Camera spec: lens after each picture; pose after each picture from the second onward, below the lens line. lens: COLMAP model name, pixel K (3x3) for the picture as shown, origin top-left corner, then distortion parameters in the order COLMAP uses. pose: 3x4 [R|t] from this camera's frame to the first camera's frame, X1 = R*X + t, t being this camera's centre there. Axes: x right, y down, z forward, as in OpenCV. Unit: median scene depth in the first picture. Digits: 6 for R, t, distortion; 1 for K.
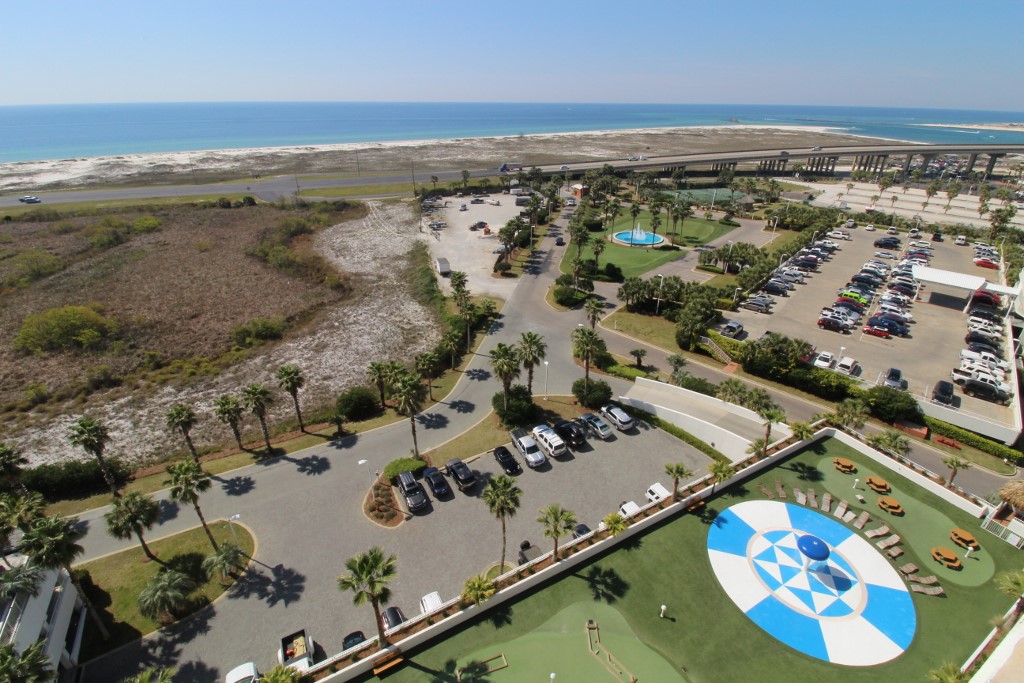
lens RADIAL K [[472.1, 0, 510.6], [0, 472.1, 326.2], [0, 0, 1]] dist [-0.001496, -0.010945]
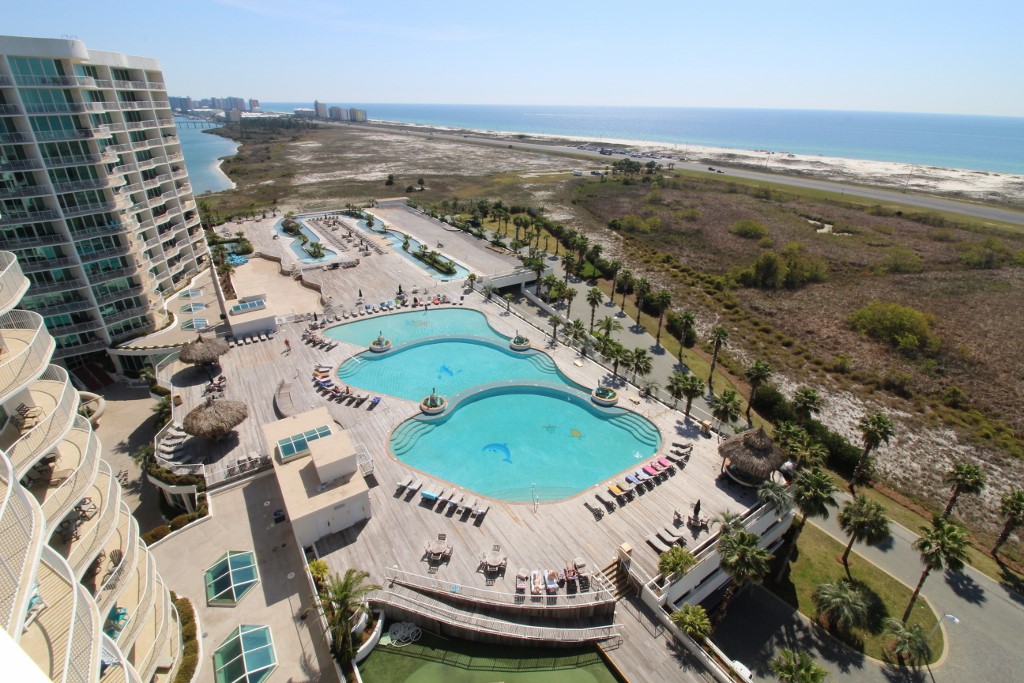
lens RADIAL K [[472.1, 0, 510.6], [0, 472.1, 326.2], [0, 0, 1]] dist [-0.001496, -0.010945]
pose [[0.091892, 0.424447, -0.900778, -0.094303], [-0.441265, 0.828293, 0.345277, 0.028775], [0.892659, 0.365754, 0.263407, -0.059670]]
